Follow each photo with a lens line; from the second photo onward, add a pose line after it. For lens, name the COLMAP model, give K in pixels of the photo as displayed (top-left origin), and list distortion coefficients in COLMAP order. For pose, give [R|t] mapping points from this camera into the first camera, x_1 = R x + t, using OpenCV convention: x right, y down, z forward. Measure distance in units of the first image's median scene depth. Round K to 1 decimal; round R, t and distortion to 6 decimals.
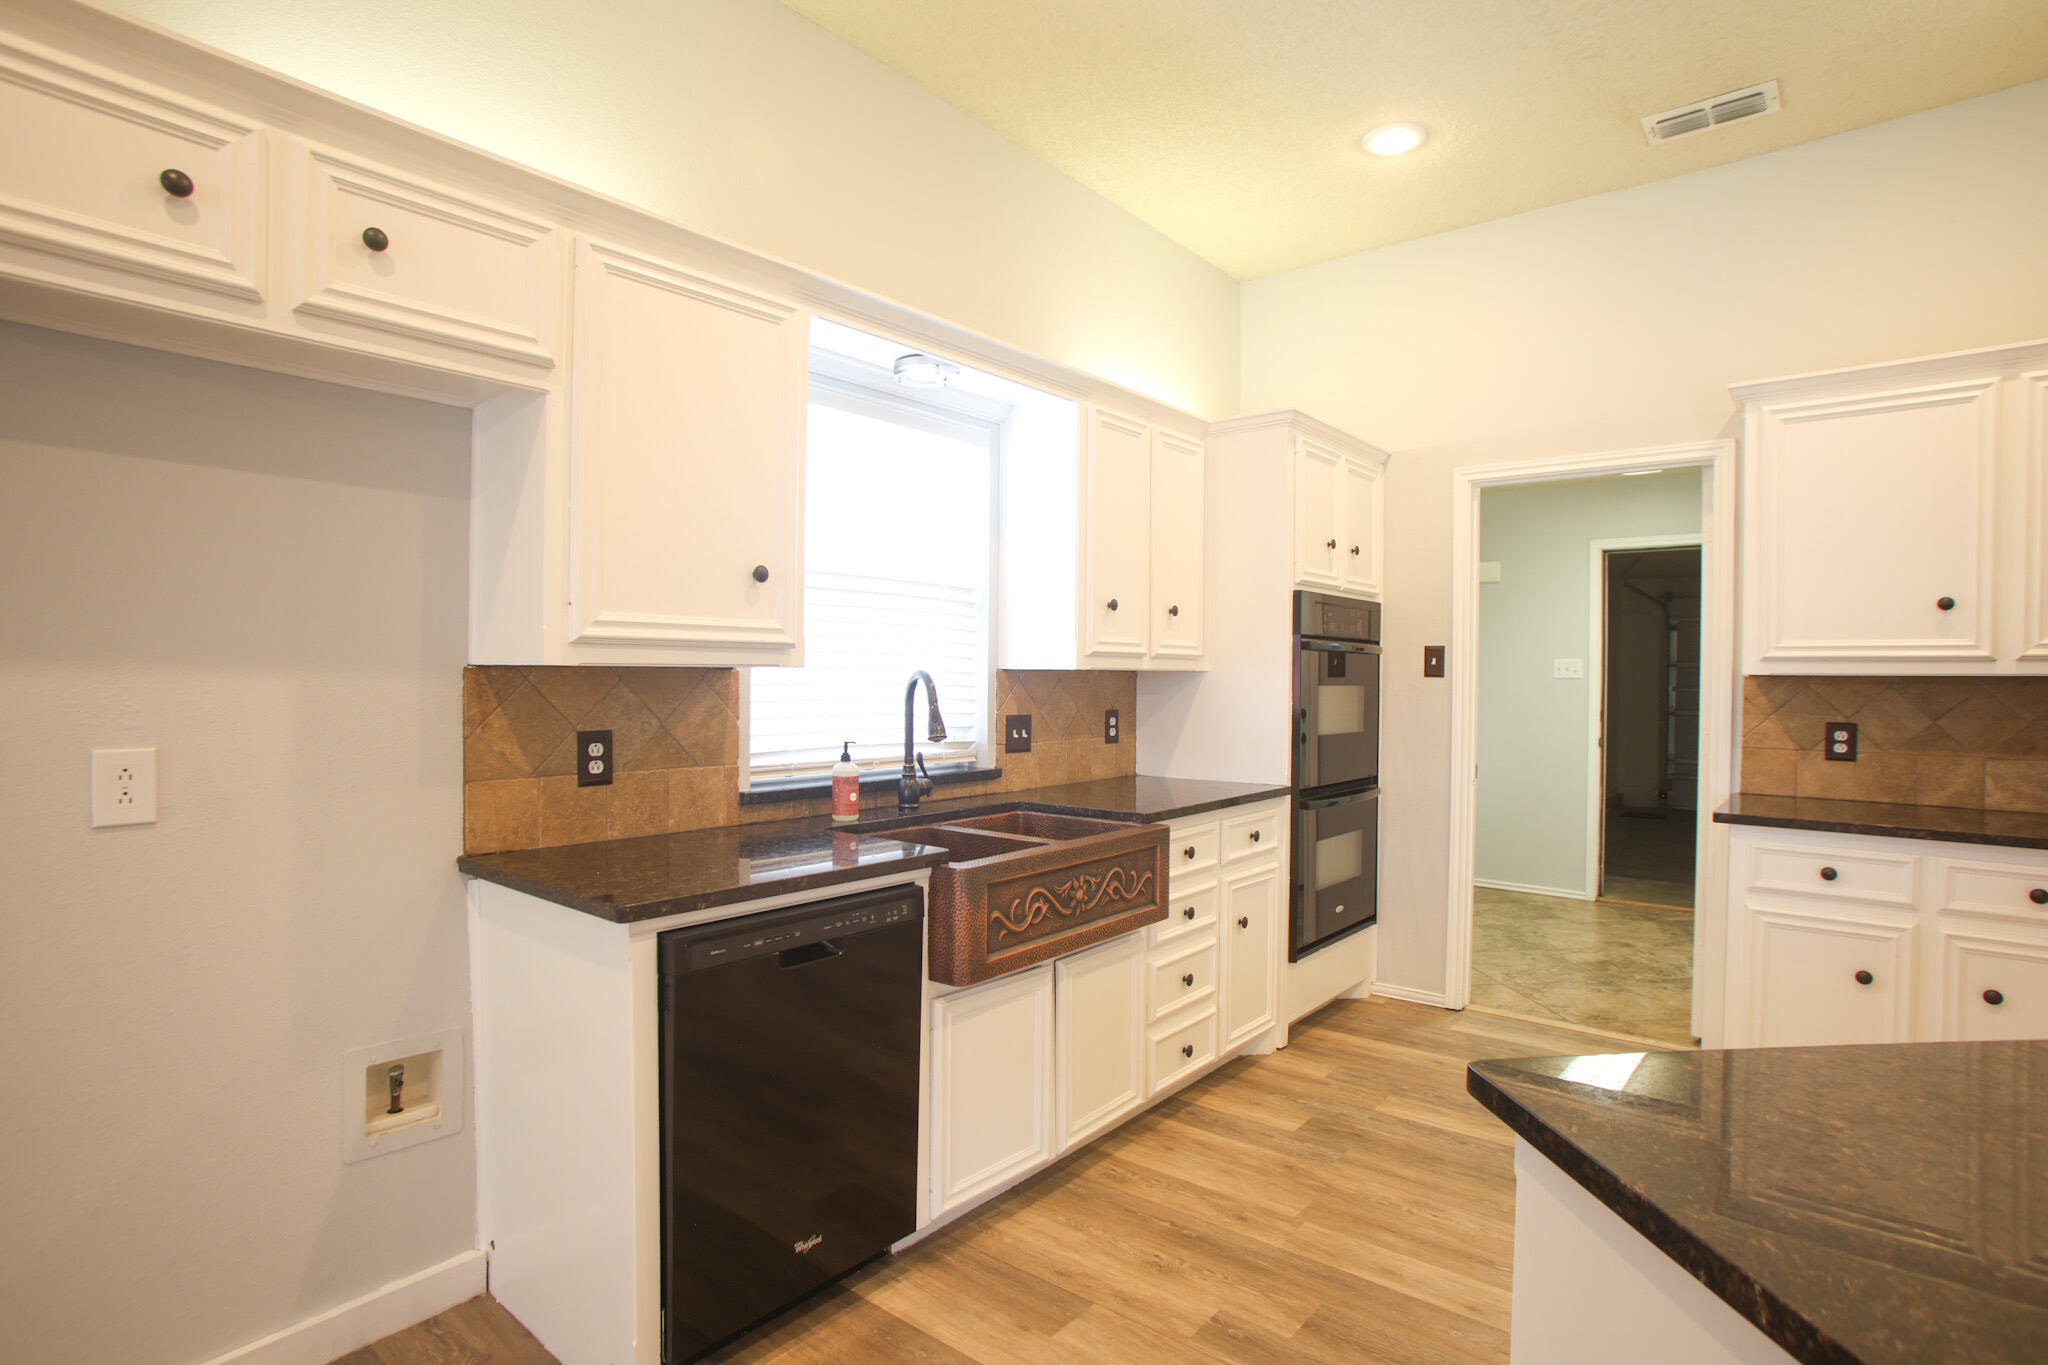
lens RADIAL K [[1061.4, 0, 1032.7], [0, 1061.4, 689.6], [0, 0, 1]] dist [-0.090347, 0.052844]
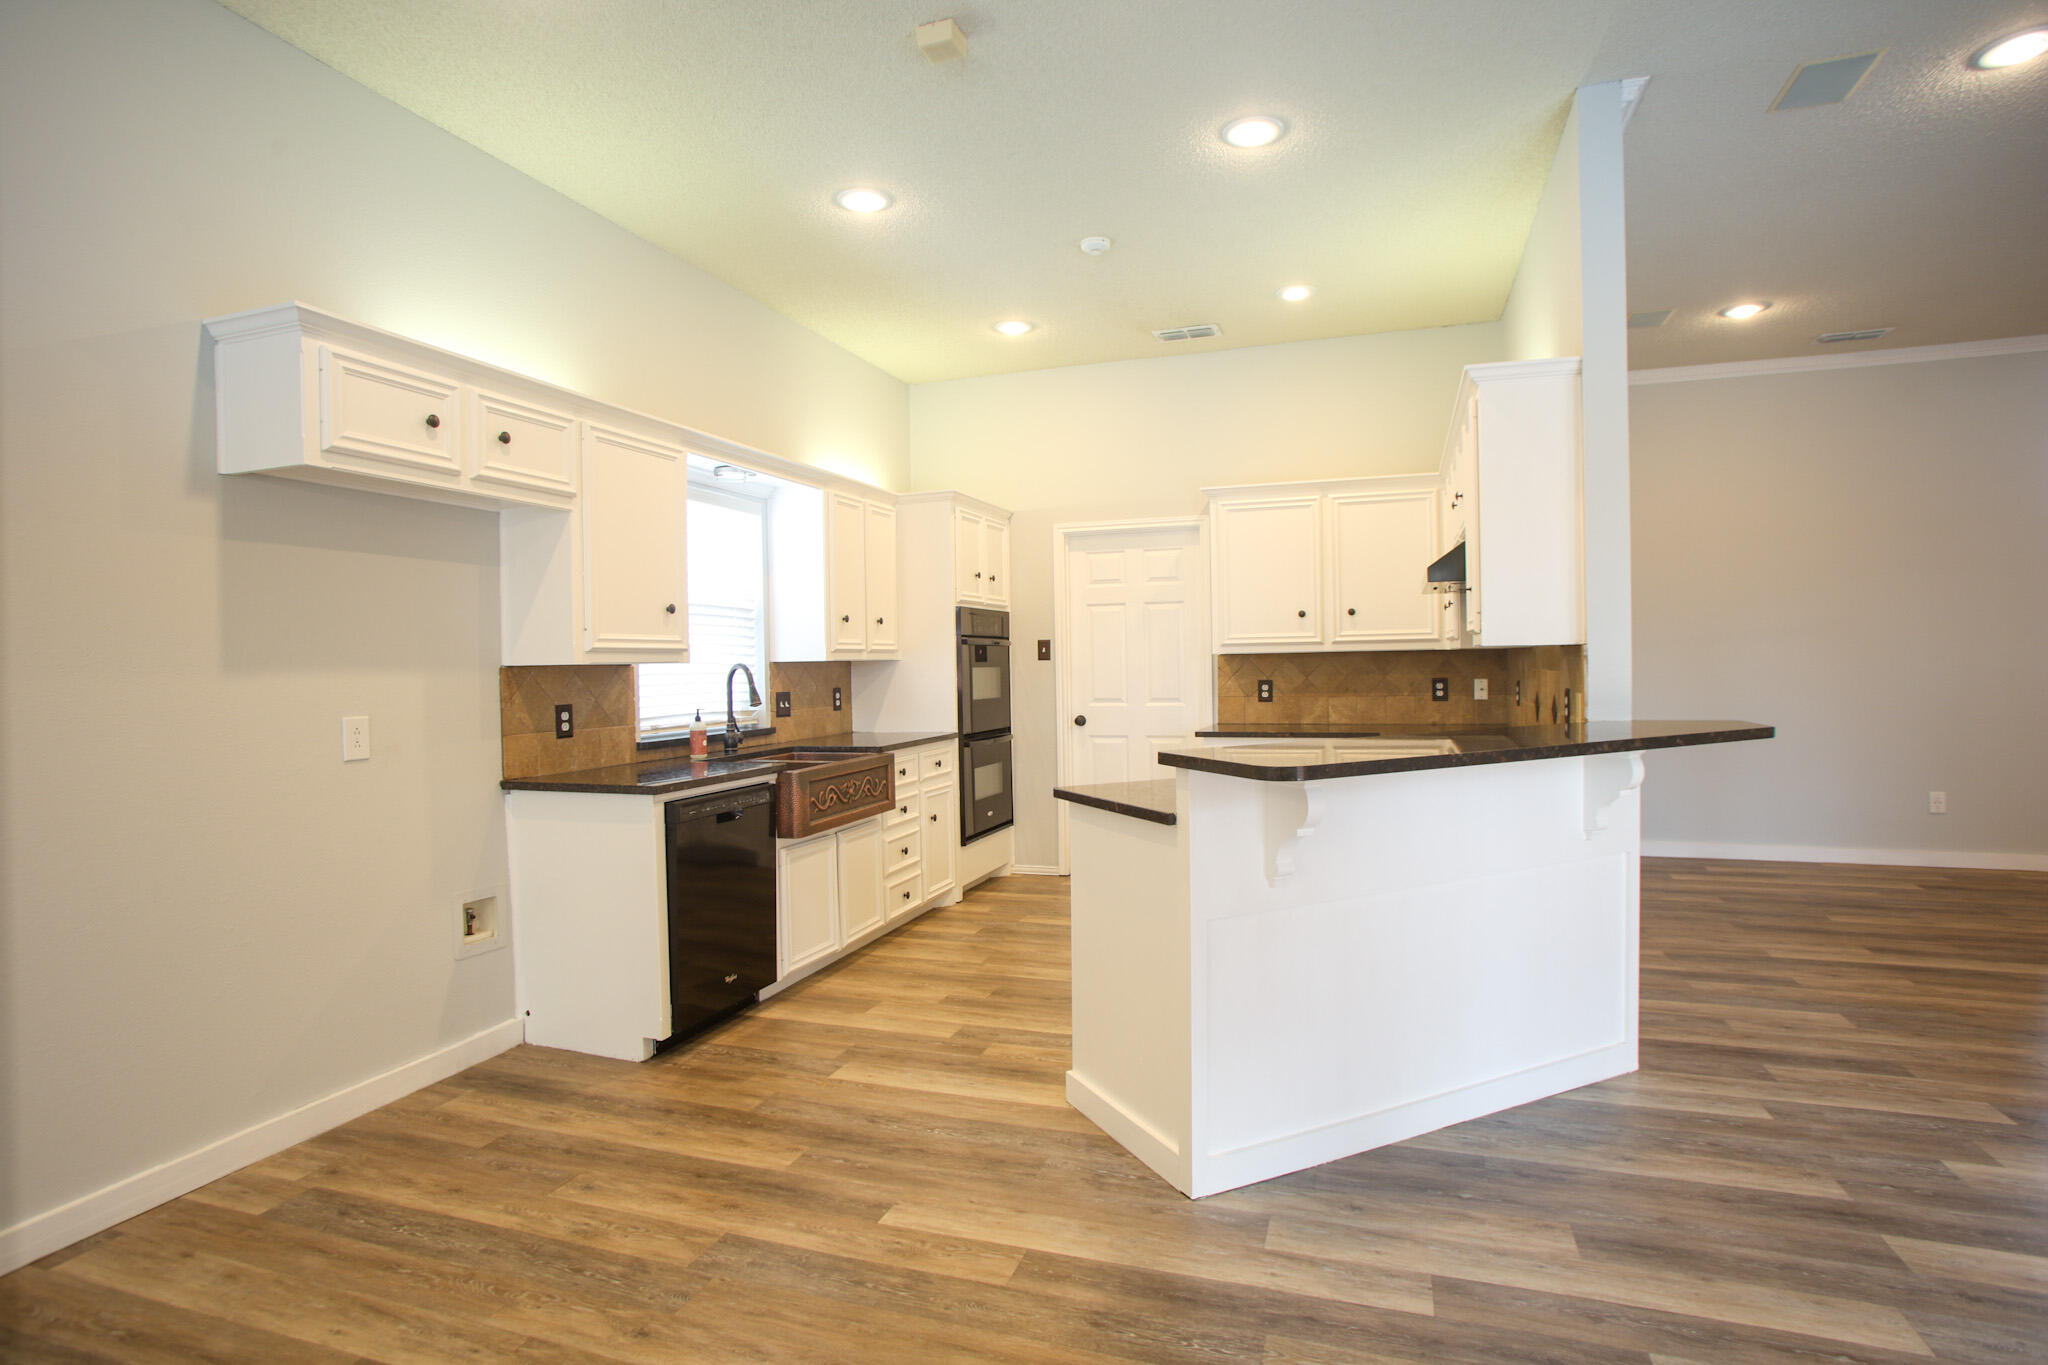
lens RADIAL K [[1042.8, 0, 1035.8], [0, 1042.8, 680.1], [0, 0, 1]] dist [-0.087375, 0.048541]
pose [[0.938240, -0.030525, 0.344636, -0.217867], [0.030445, 0.999521, 0.005646, 0.011388], [-0.344643, 0.005195, 0.938719, -0.600920]]
